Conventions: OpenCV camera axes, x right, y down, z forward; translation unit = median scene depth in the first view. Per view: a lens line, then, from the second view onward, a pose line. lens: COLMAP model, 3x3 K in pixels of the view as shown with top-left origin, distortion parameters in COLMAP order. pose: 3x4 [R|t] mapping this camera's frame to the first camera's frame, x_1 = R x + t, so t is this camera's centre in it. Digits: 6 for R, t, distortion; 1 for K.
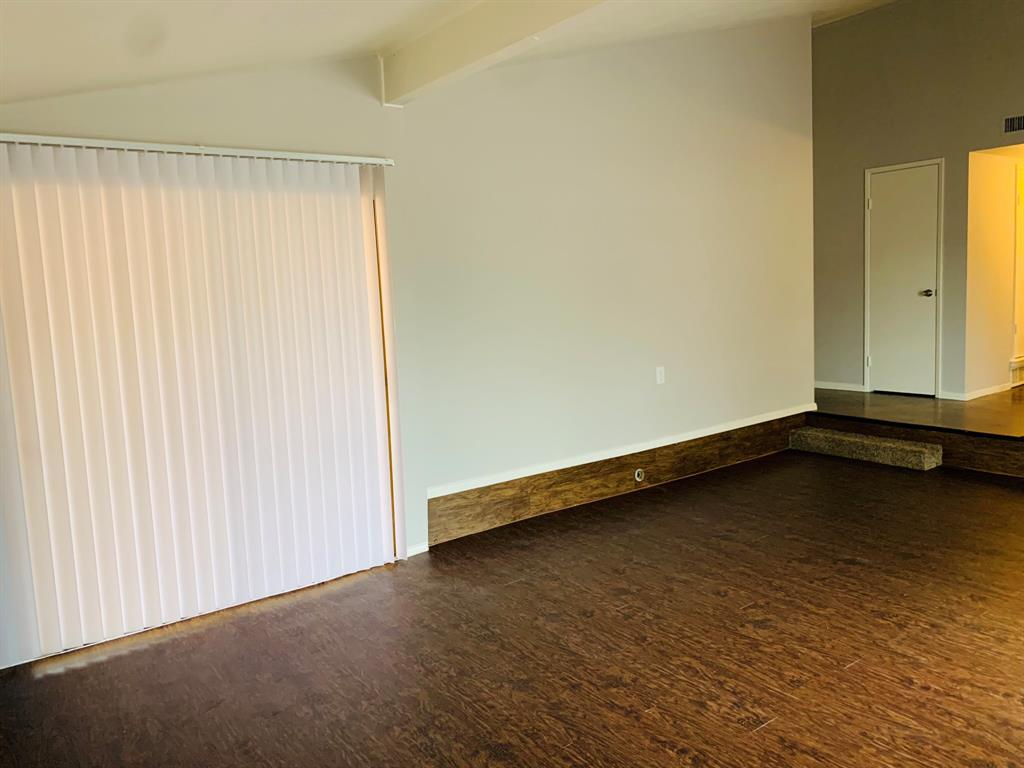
lens RADIAL K [[782.2, 0, 517.0], [0, 782.2, 381.8], [0, 0, 1]] dist [0.053930, -0.071298]
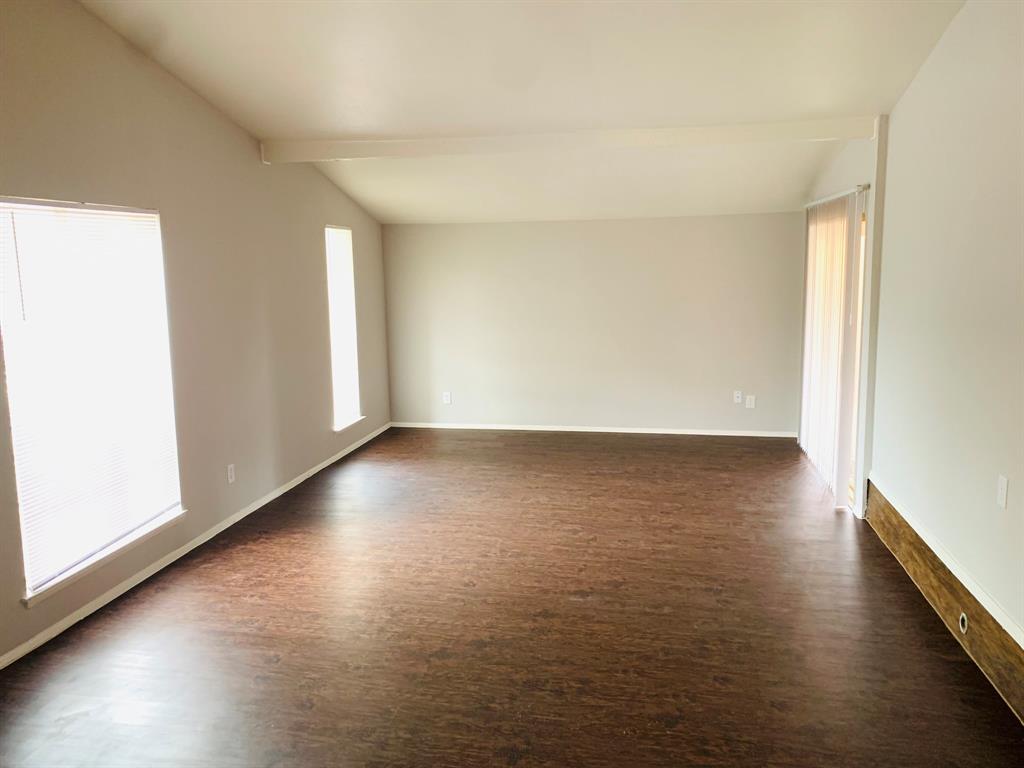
lens RADIAL K [[782.2, 0, 513.4], [0, 782.2, 381.6], [0, 0, 1]] dist [0.053930, -0.071298]
pose [[-0.739072, 0.159126, -0.654562, 1.255842], [-0.030820, 0.962693, 0.268833, -0.350097], [0.672921, 0.218861, -0.706595, 1.803105]]
